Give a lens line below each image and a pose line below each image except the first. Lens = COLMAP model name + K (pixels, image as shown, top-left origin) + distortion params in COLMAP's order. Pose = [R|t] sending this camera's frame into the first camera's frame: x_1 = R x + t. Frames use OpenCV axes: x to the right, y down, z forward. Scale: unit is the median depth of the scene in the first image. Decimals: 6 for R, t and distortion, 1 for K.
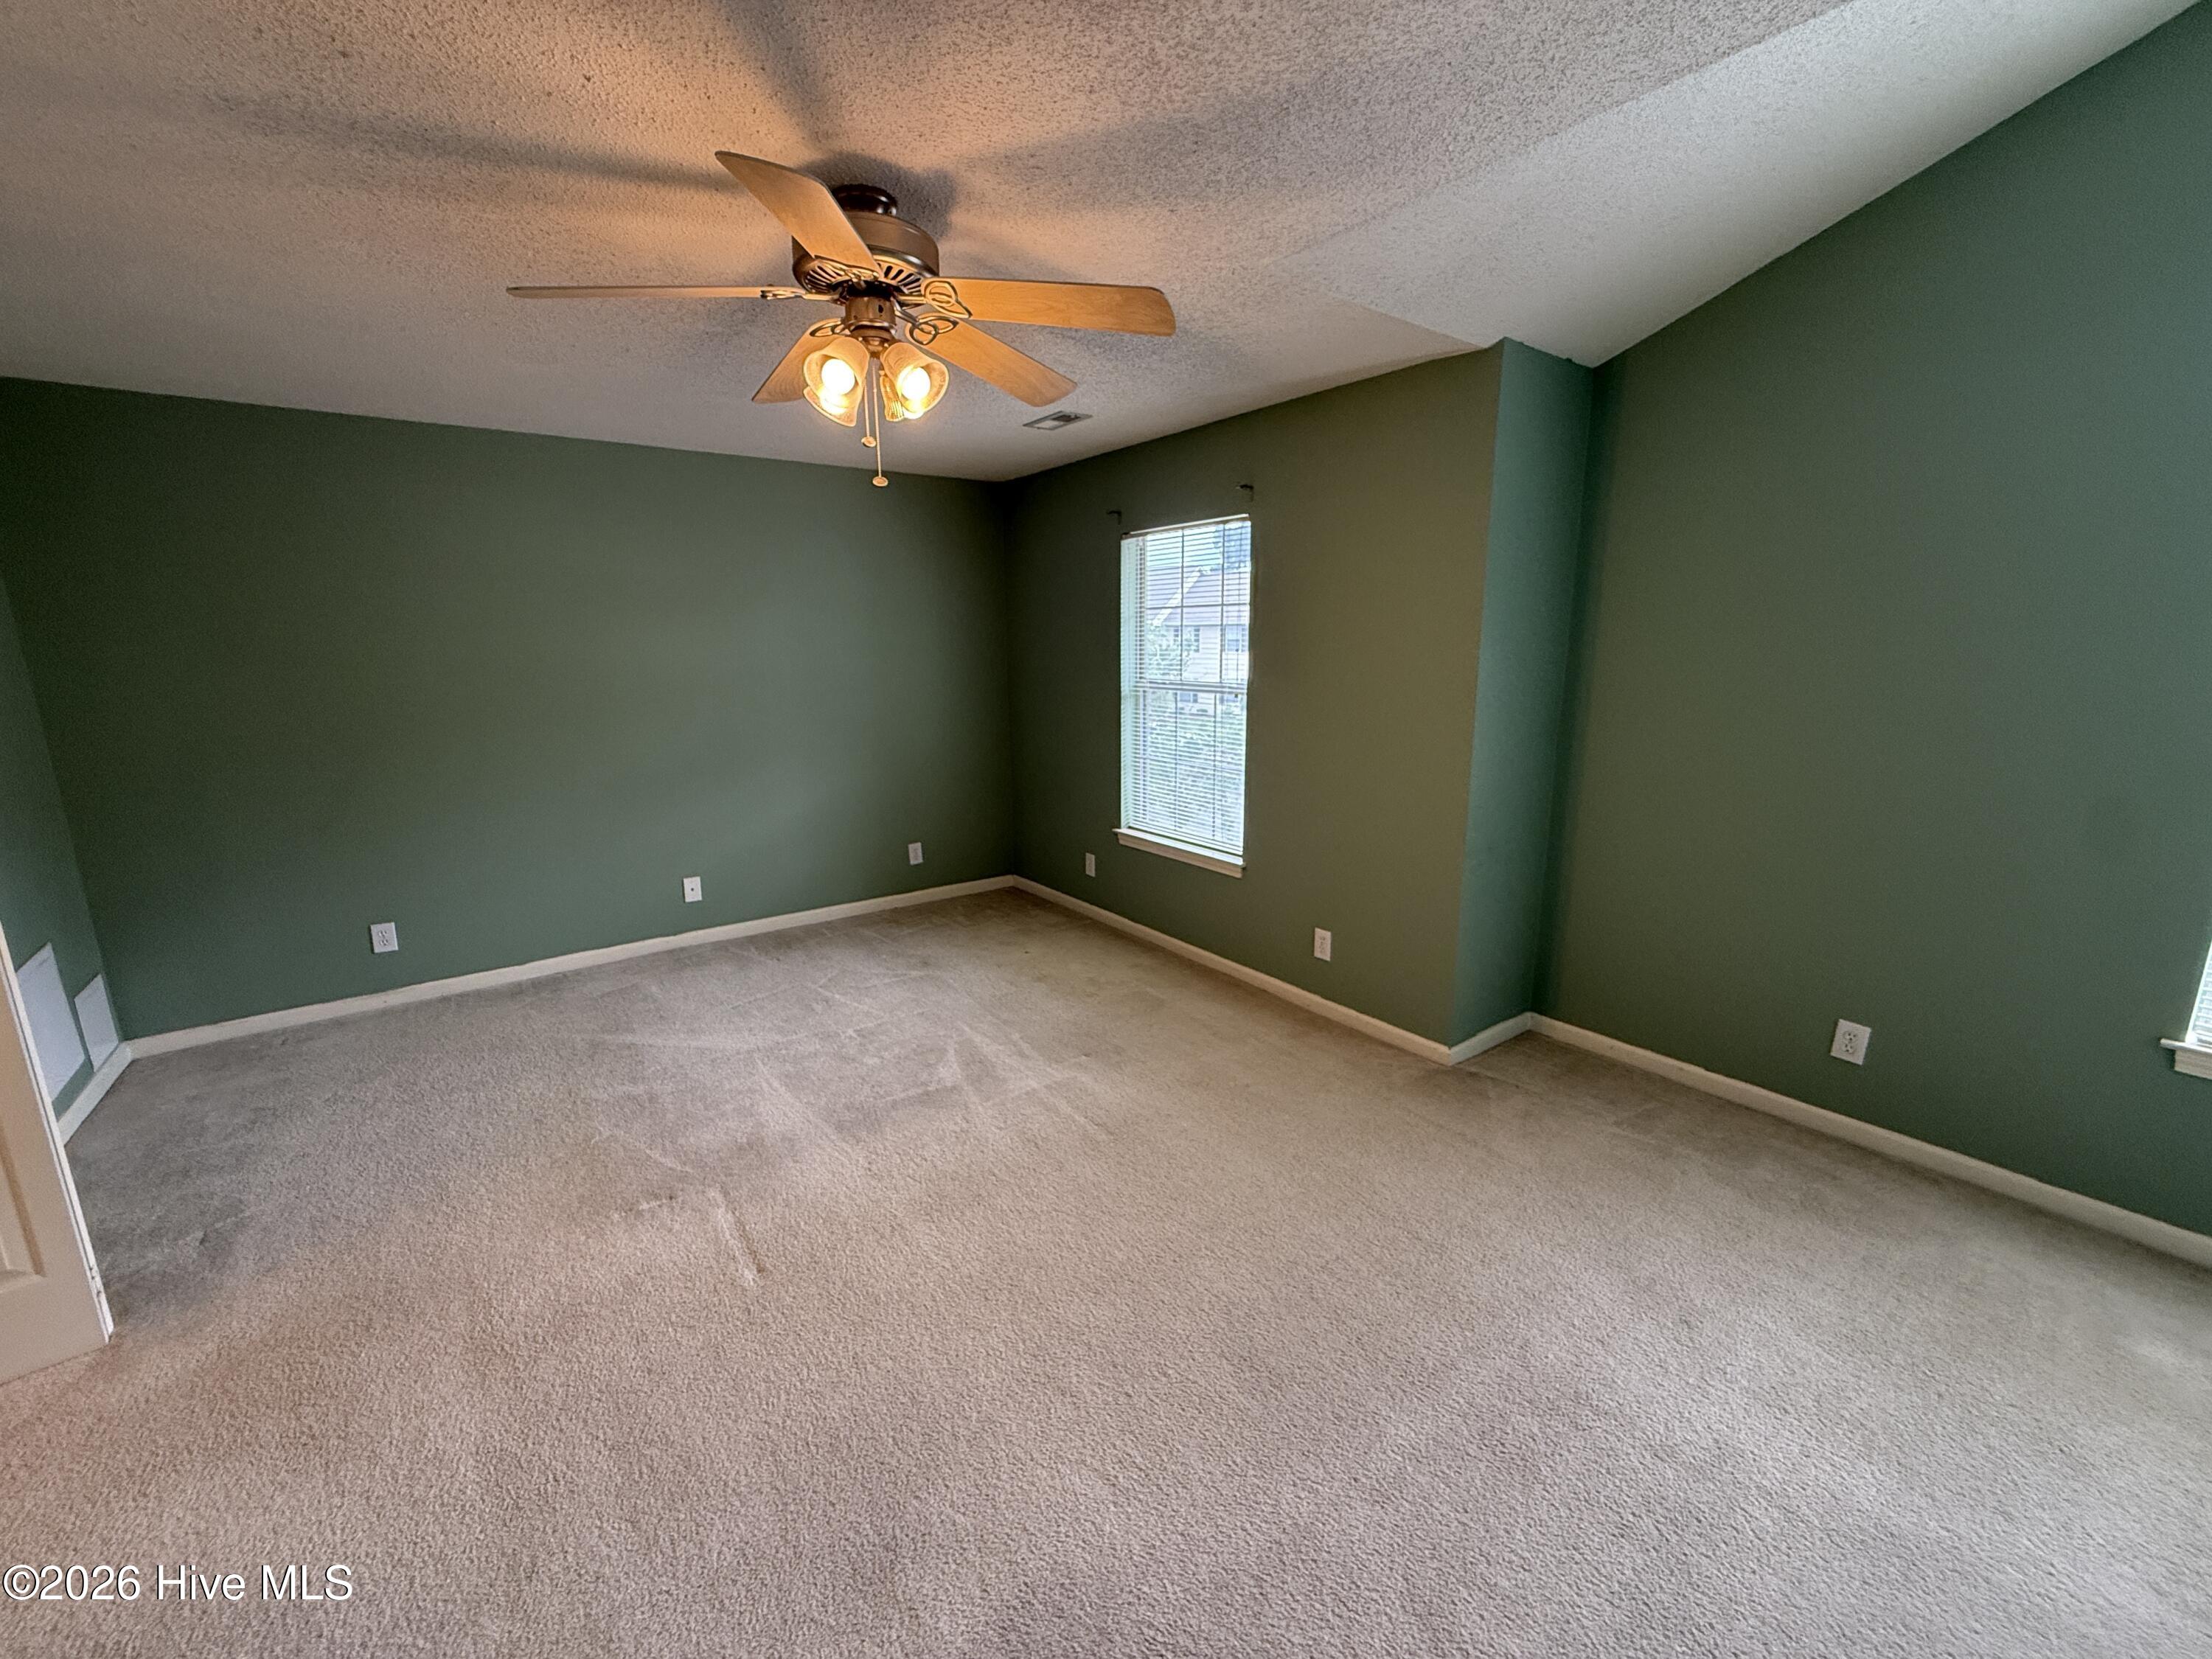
lens RADIAL K [[892.0, 0, 1097.4], [0, 892.0, 827.8], [0, 0, 1]] dist [-0.001054, -0.000179]
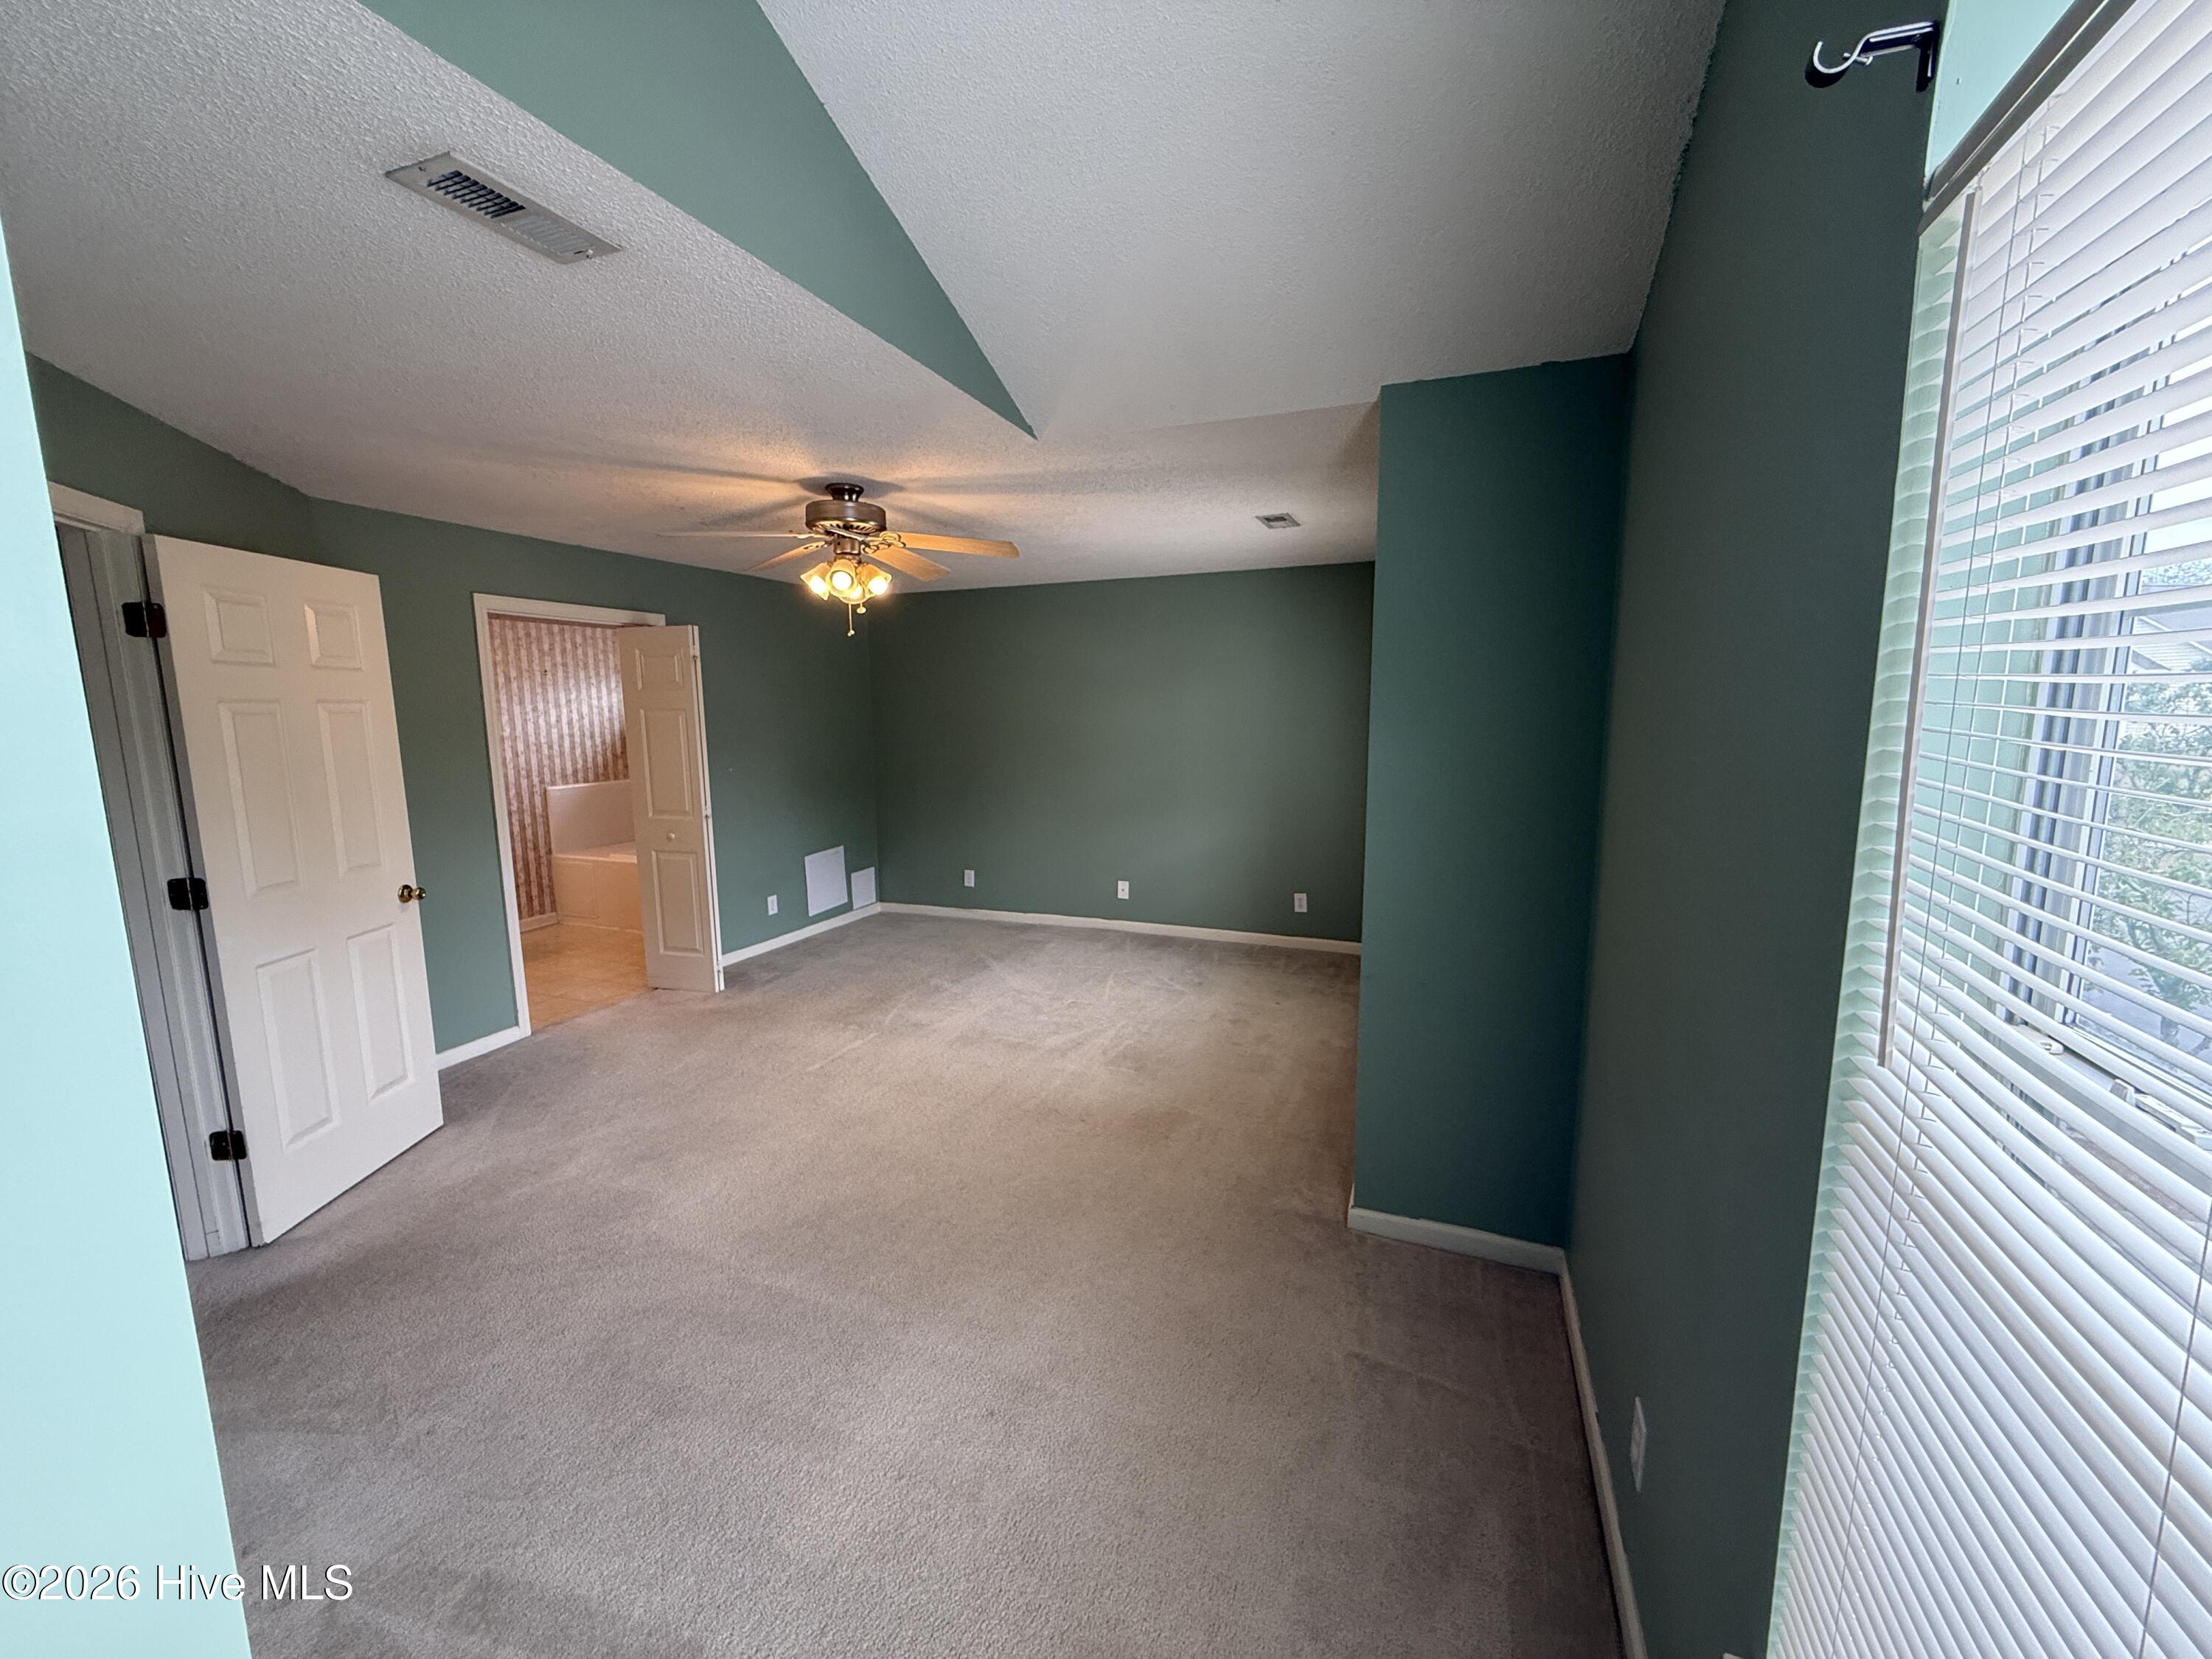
lens RADIAL K [[892.0, 0, 1107.2], [0, 892.0, 825.0], [0, 0, 1]] dist [-0.001054, -0.000179]
pose [[0.534513, 0.120775, -0.836486, 0.854773], [-0.173337, 0.984363, 0.031364, -0.087437], [0.827194, 0.128229, 0.547089, 0.267883]]
